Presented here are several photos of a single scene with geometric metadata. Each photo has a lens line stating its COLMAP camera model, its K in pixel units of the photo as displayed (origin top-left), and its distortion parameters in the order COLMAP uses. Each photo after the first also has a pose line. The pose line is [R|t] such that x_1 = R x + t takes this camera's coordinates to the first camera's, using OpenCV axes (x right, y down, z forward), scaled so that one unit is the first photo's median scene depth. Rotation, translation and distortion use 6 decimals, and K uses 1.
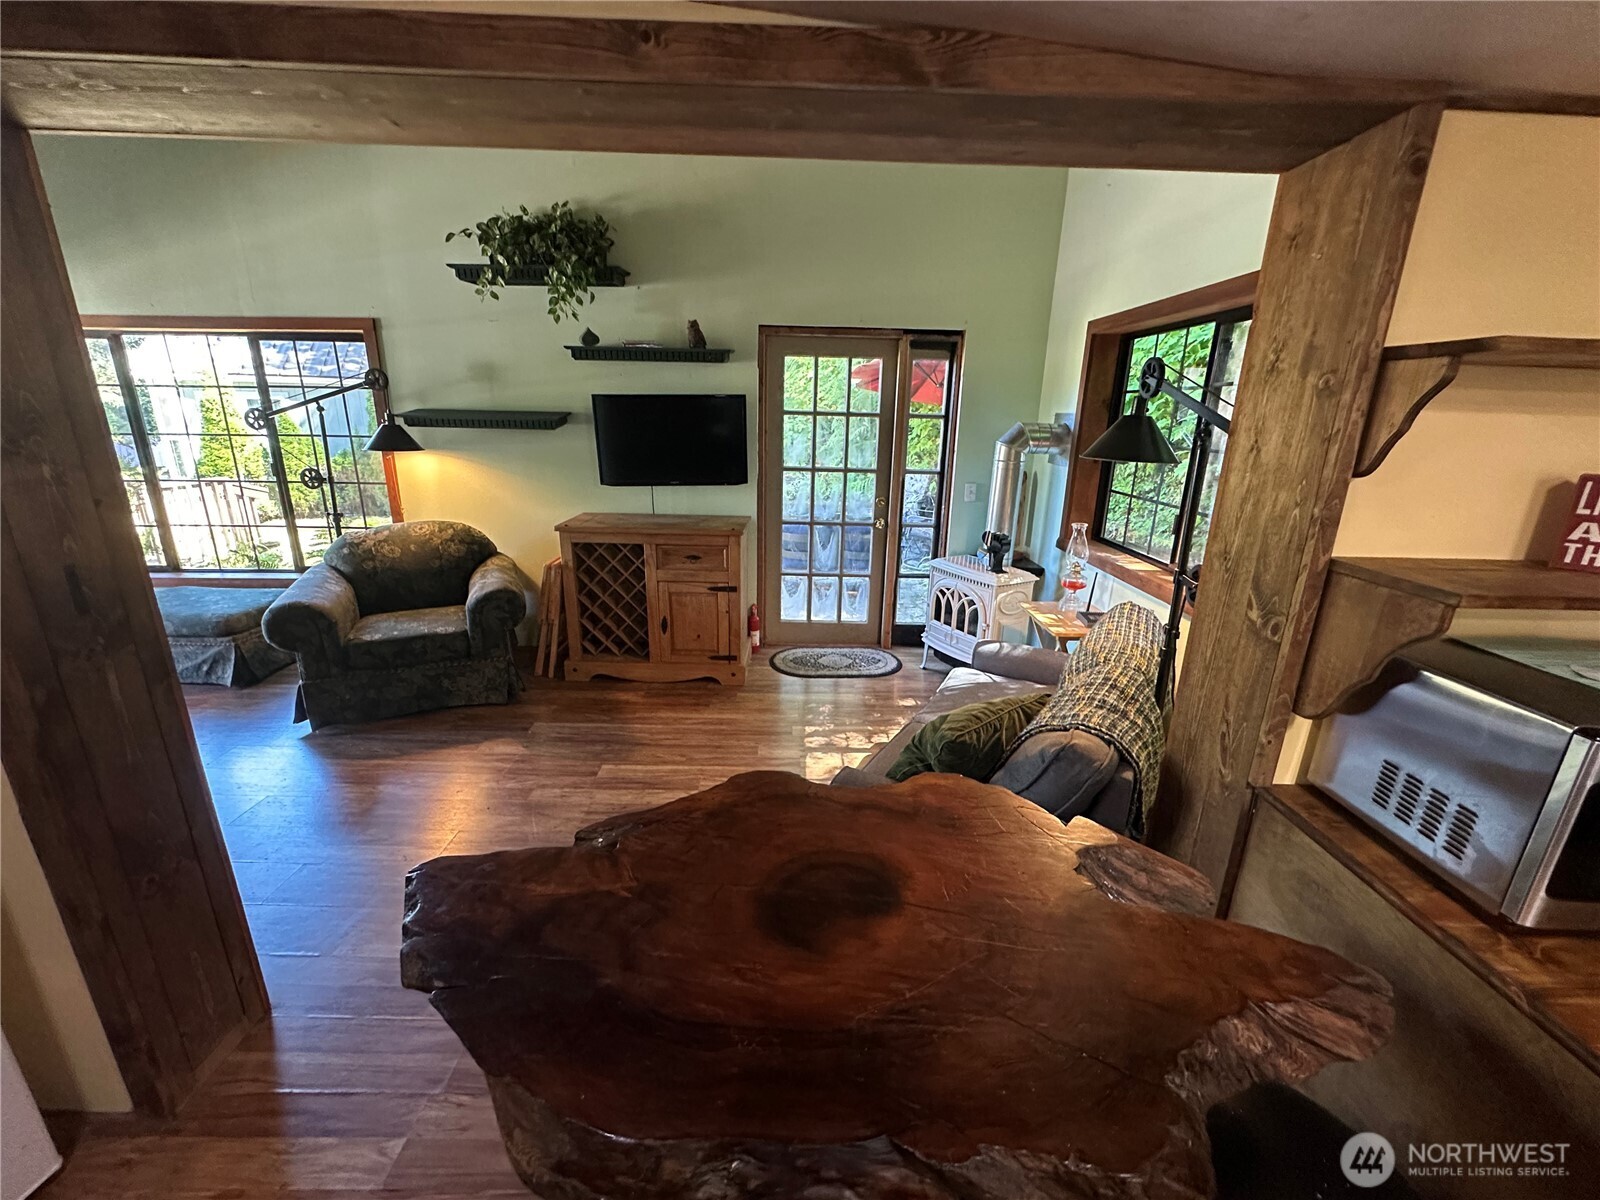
lens RADIAL K [[638.3, 0, 798.5], [0, 638.3, 600.1], [0, 0, 1]] dist [-0.005491, 0.000951]
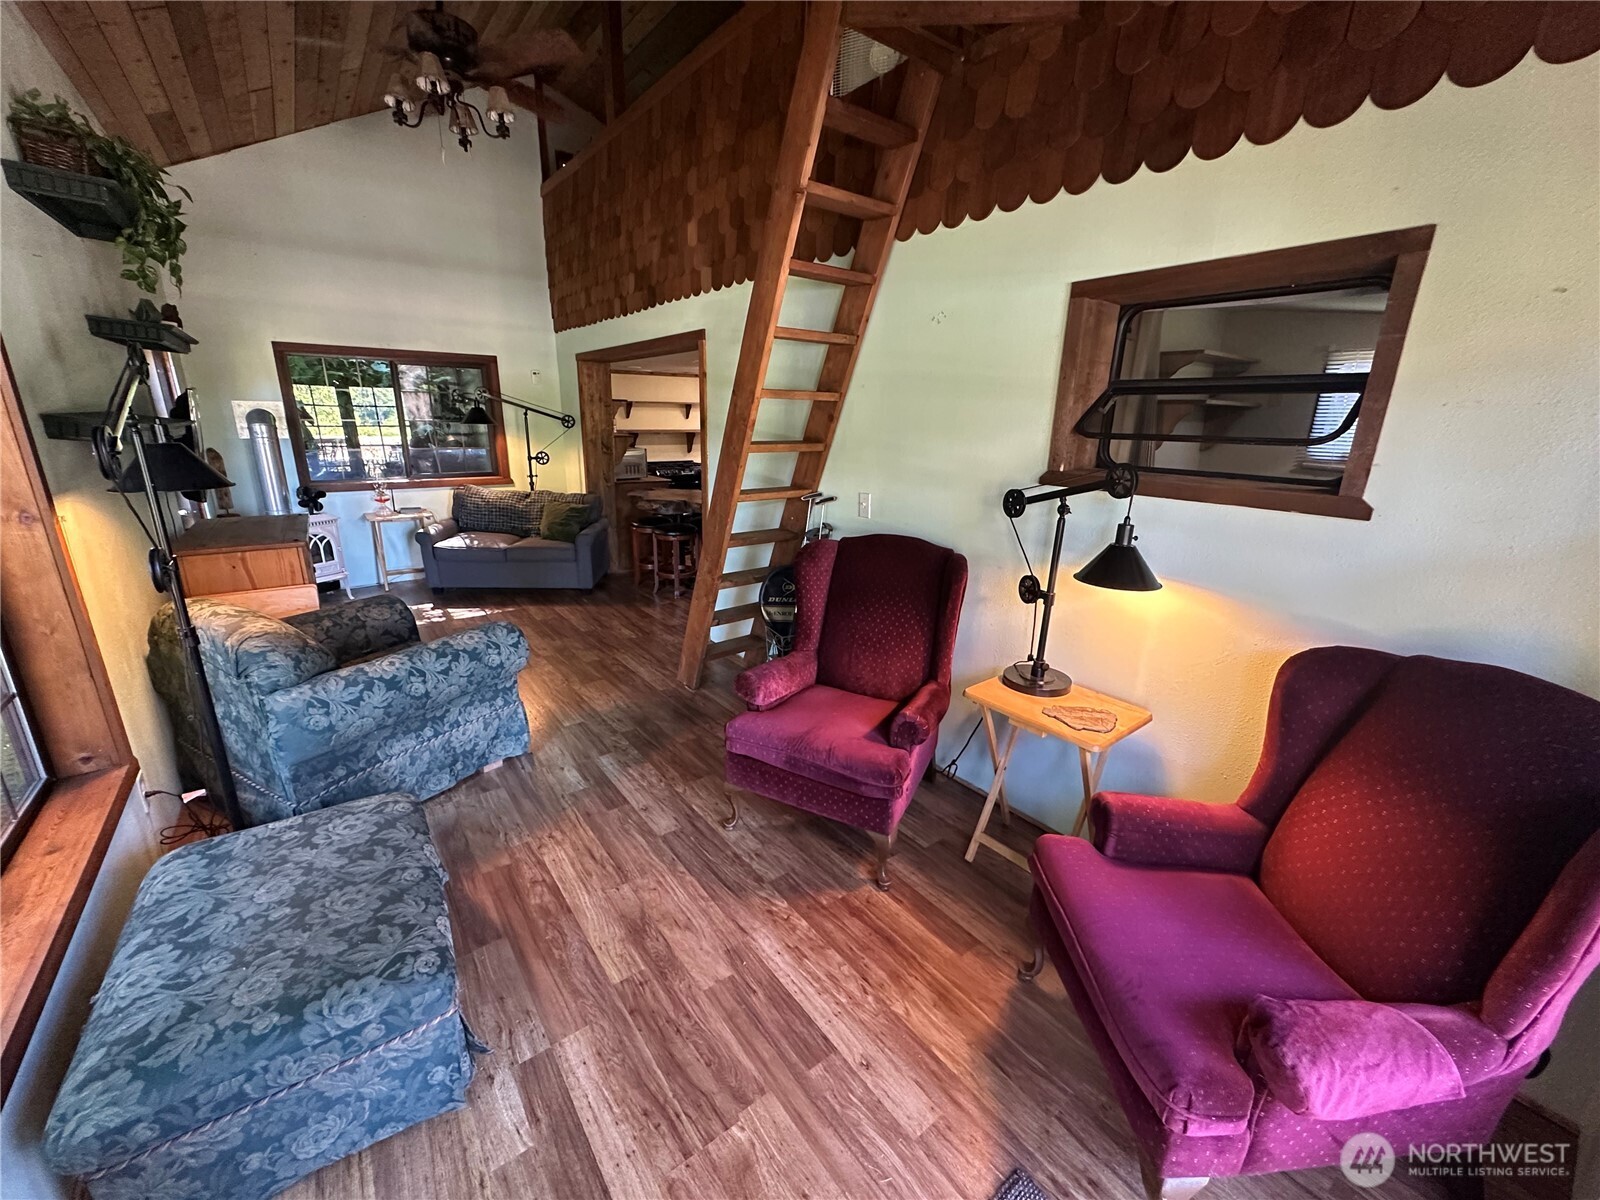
lens RADIAL K [[638.3, 0, 800.3], [0, 638.3, 603.6], [0, 0, 1]] dist [-0.005491, 0.000951]
pose [[-0.597113, -0.261227, 0.758431, -1.447858], [0.193938, 0.870426, 0.452489, -0.299266], [-0.778360, 0.417276, -0.469081, 0.887949]]
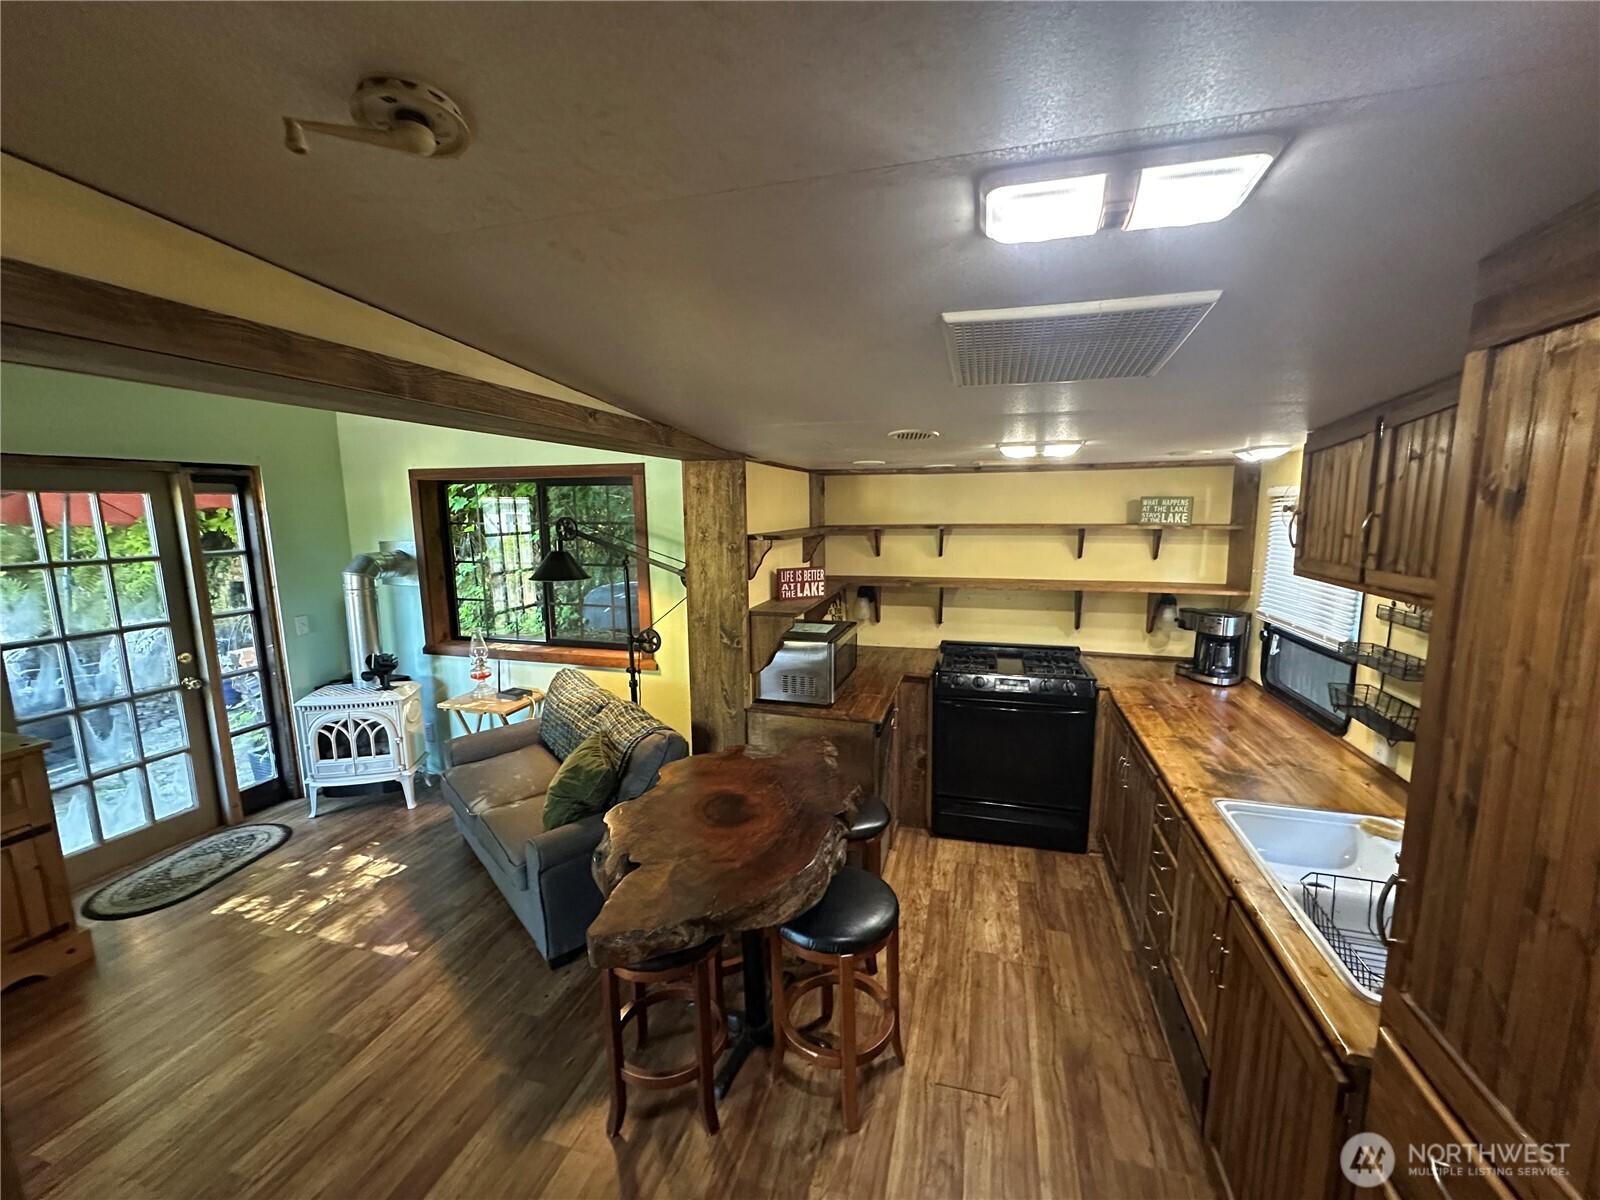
lens RADIAL K [[638.3, 0, 799.2], [0, 638.3, 600.7], [0, 0, 1]] dist [-0.005491, 0.000951]
pose [[0.290086, -0.168290, 0.942087, -0.464200], [0.283303, 0.955394, 0.083433, -0.078346], [-0.914106, 0.242694, 0.324824, -0.015684]]
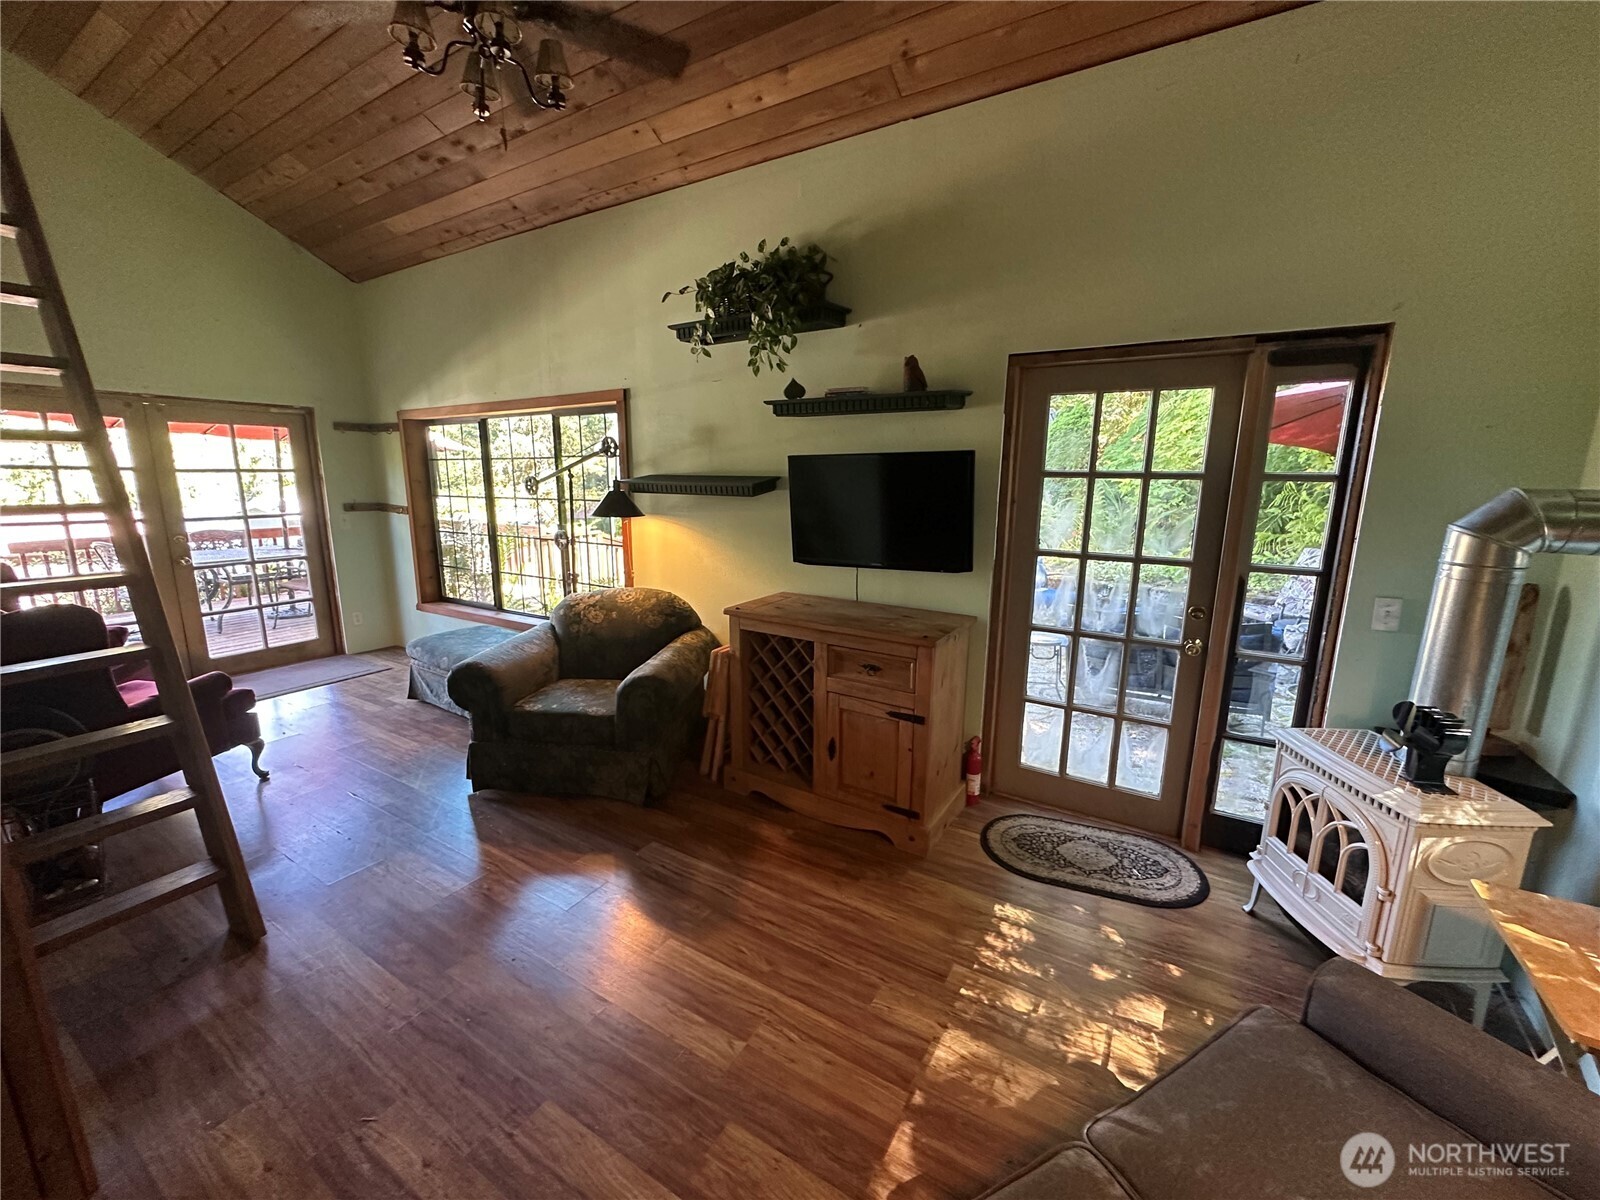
lens RADIAL K [[638.3, 0, 799.4], [0, 638.3, 600.5], [0, 0, 1]] dist [-0.005491, 0.000951]
pose [[0.848161, 0.090678, -0.521919, 0.141117], [-0.137825, 0.989084, -0.052132, -0.092600], [0.511495, 0.116150, 0.851400, 0.315015]]
